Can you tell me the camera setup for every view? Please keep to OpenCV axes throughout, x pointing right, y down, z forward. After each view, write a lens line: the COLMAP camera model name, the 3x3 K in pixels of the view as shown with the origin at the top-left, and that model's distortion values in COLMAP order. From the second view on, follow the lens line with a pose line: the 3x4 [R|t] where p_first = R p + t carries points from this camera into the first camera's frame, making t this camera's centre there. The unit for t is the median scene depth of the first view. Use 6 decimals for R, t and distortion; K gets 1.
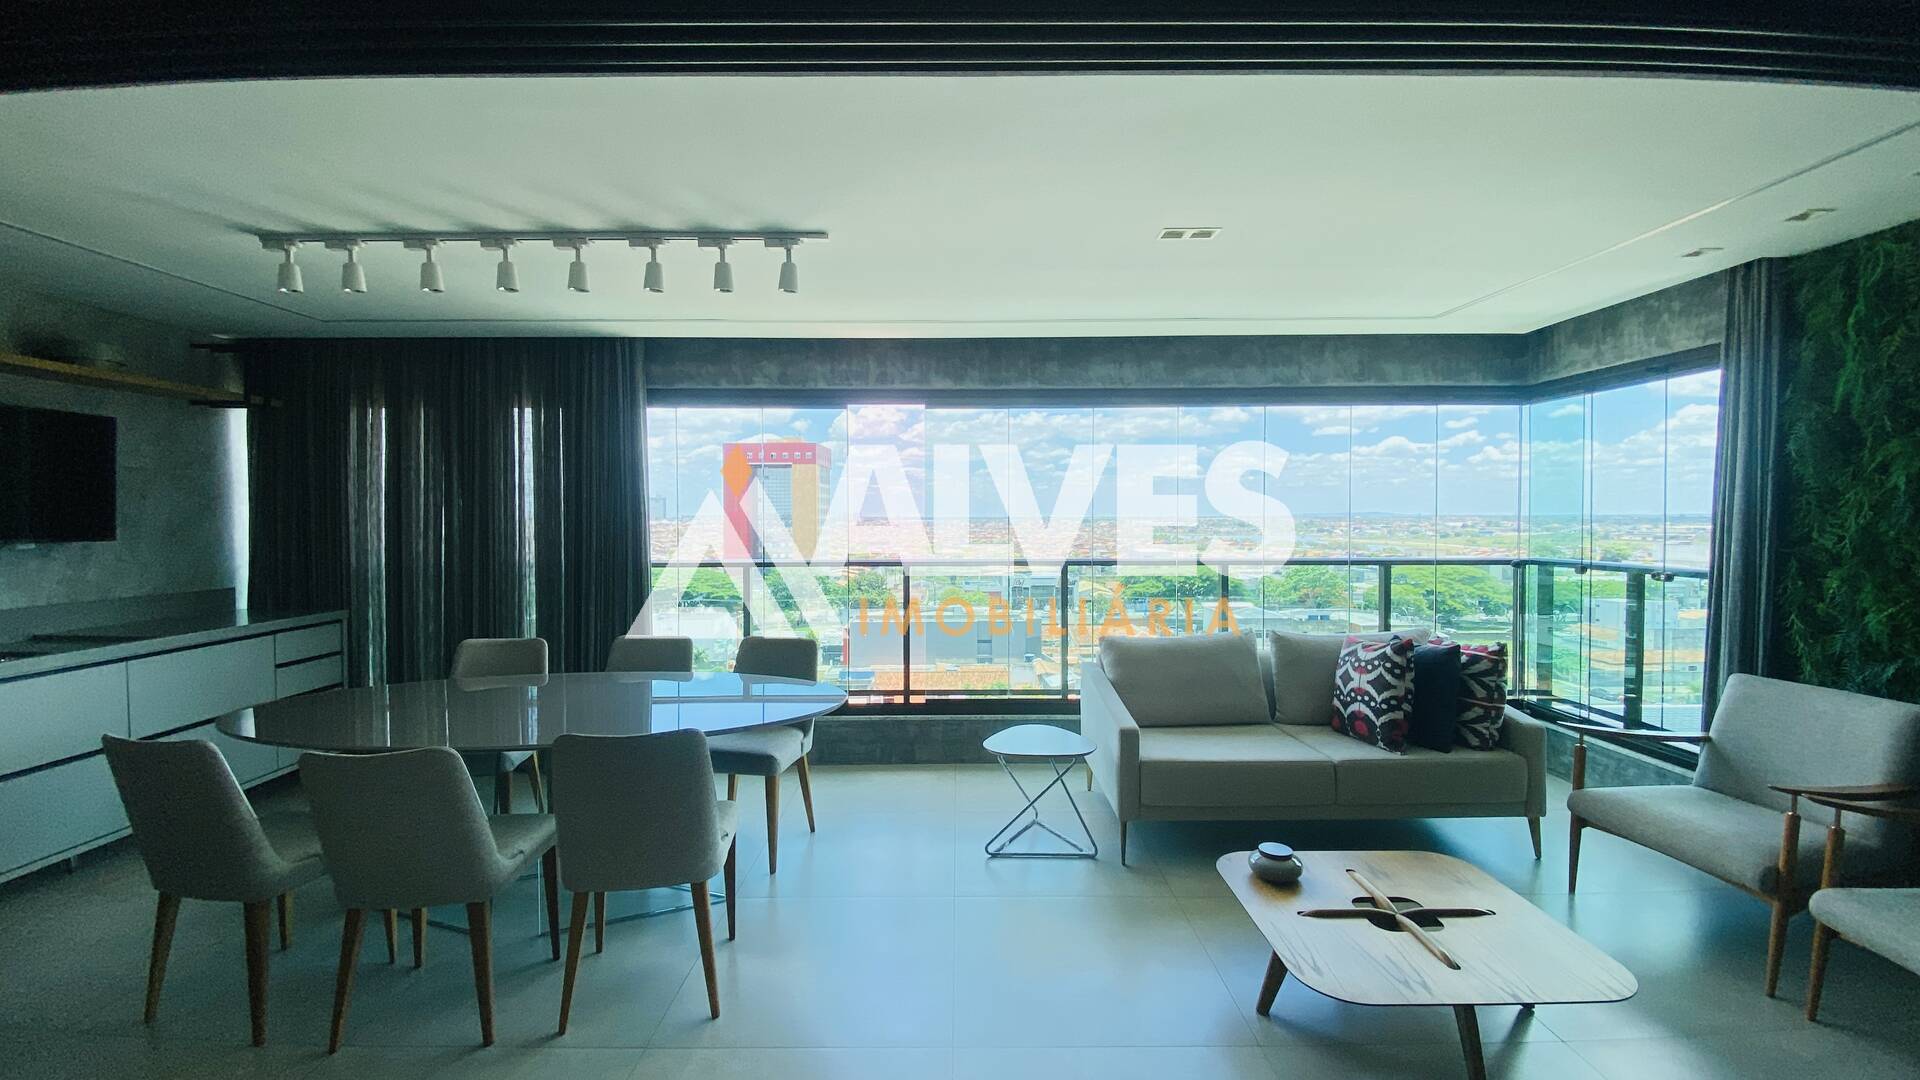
lens RADIAL K [[781.4, 0, 958.5], [0, 781.4, 529.9], [0, 0, 1]] dist [0.039596, -0.029819]
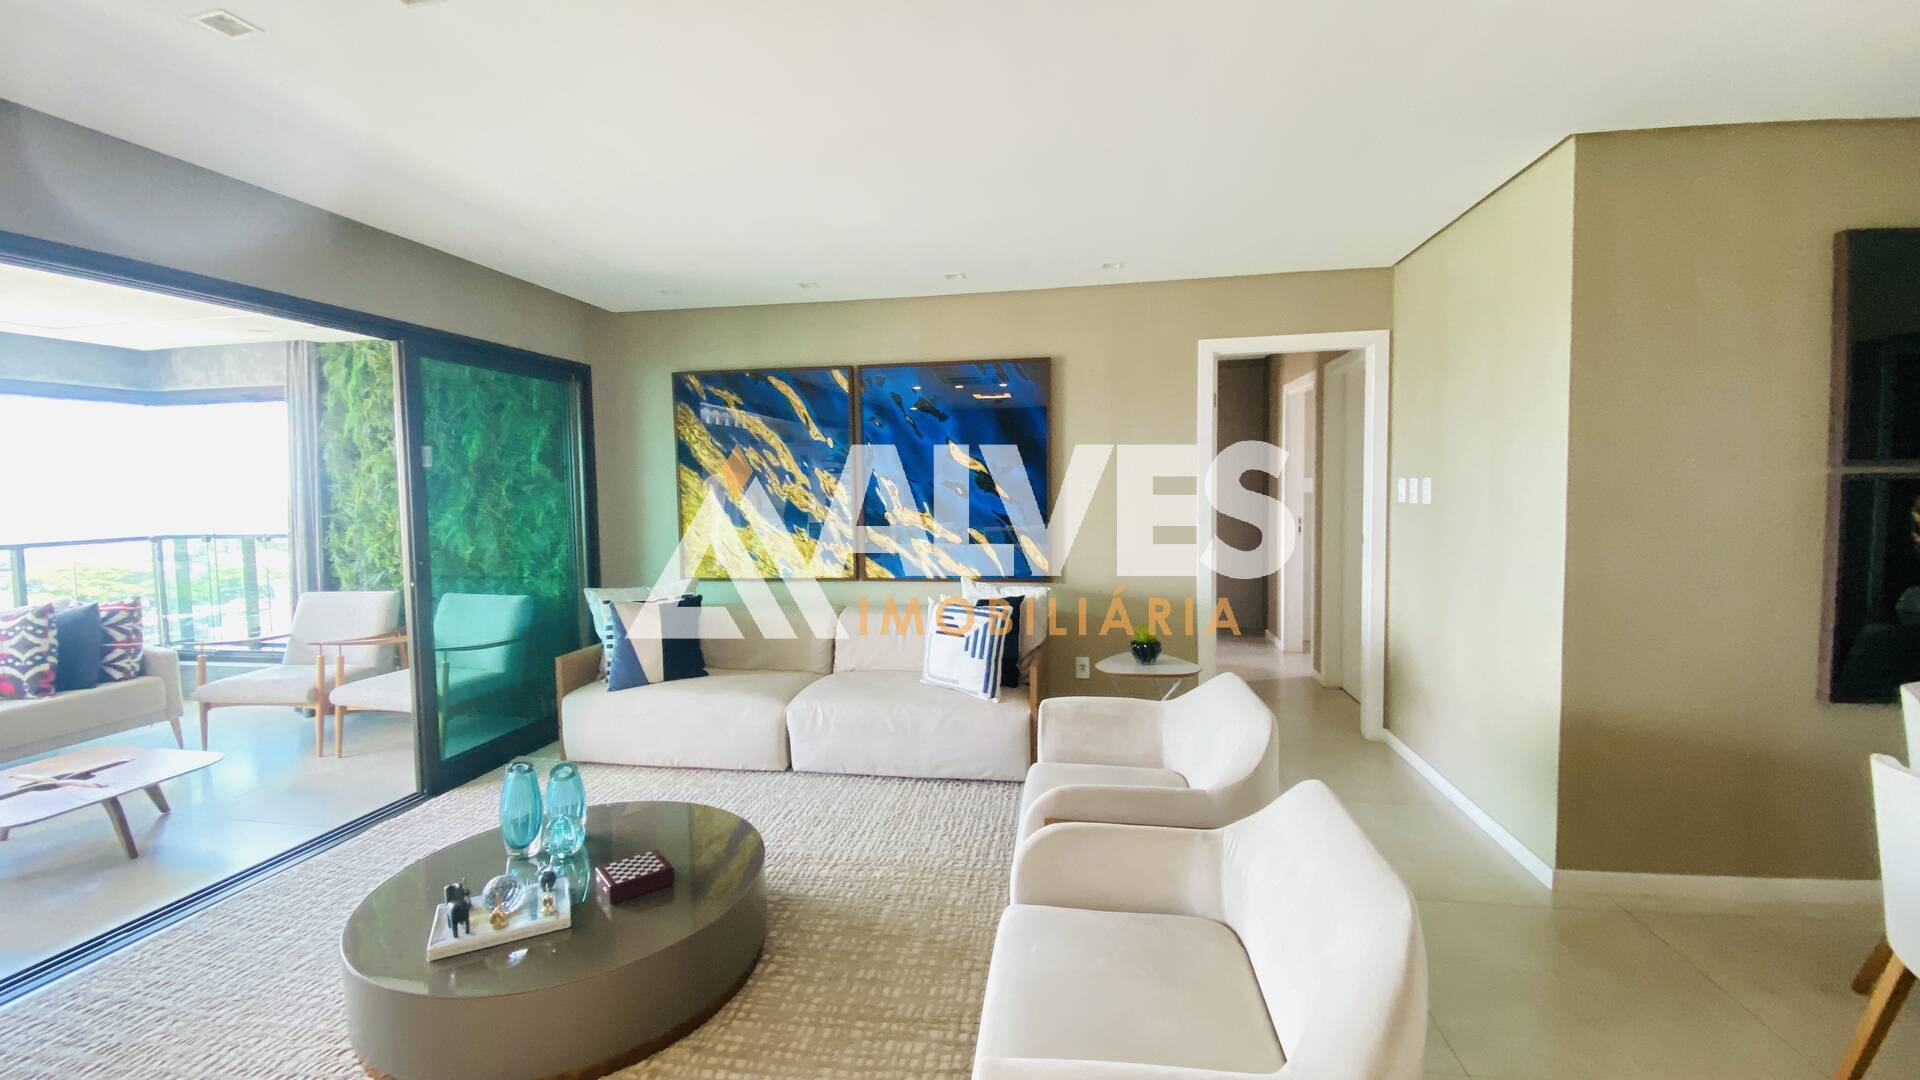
lens RADIAL K [[764.7, 0, 965.3], [0, 764.7, 530.1], [0, 0, 1]] dist [0.002573, -0.013286]
pose [[0.158099, -0.058049, 0.985715, -0.312925], [0.032707, 0.998031, 0.053529, 0.010954], [-0.986881, 0.023777, 0.159687, -0.550614]]
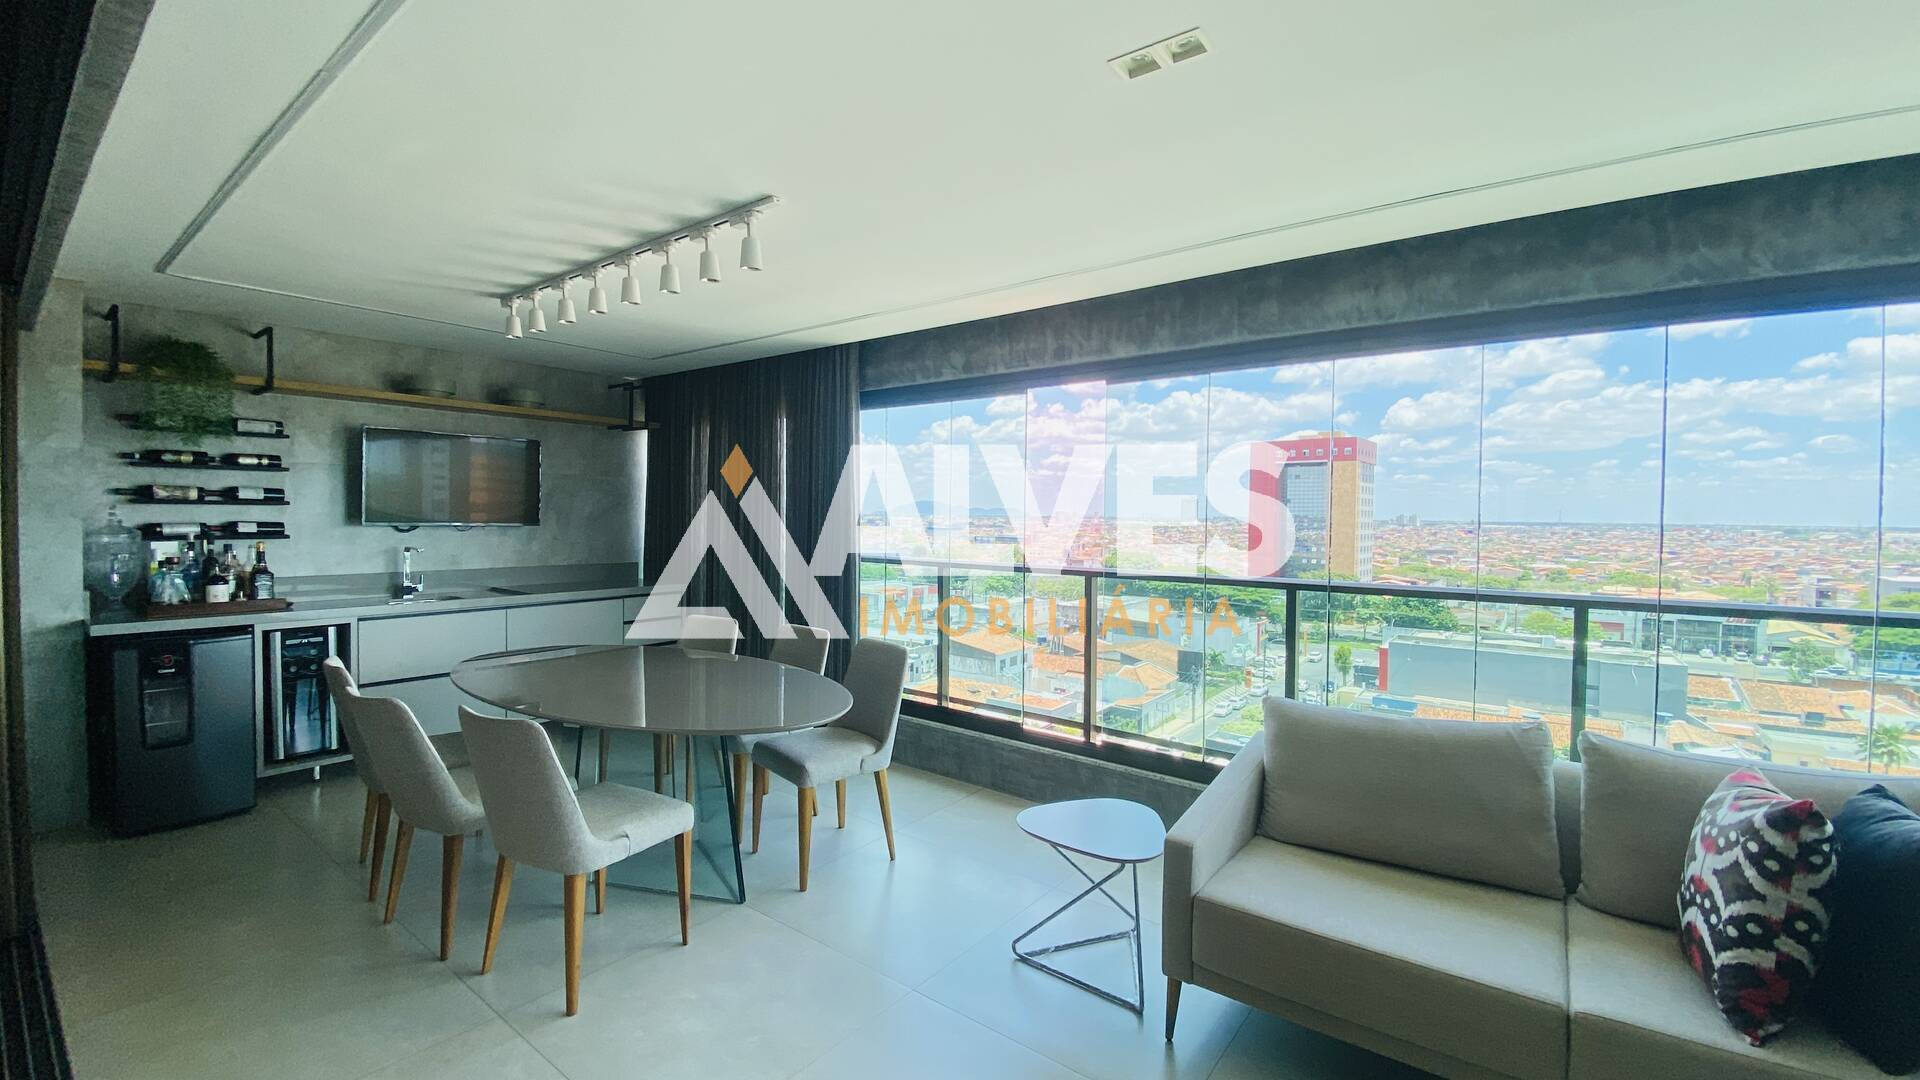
lens RADIAL K [[781.4, 0, 958.5], [0, 781.4, 529.9], [0, 0, 1]] dist [0.039596, -0.029819]
pose [[0.789326, 0.023070, -0.613541, 0.444319], [-0.024020, 0.999689, 0.006689, -0.007004], [0.613504, 0.009457, 0.789635, 0.337801]]
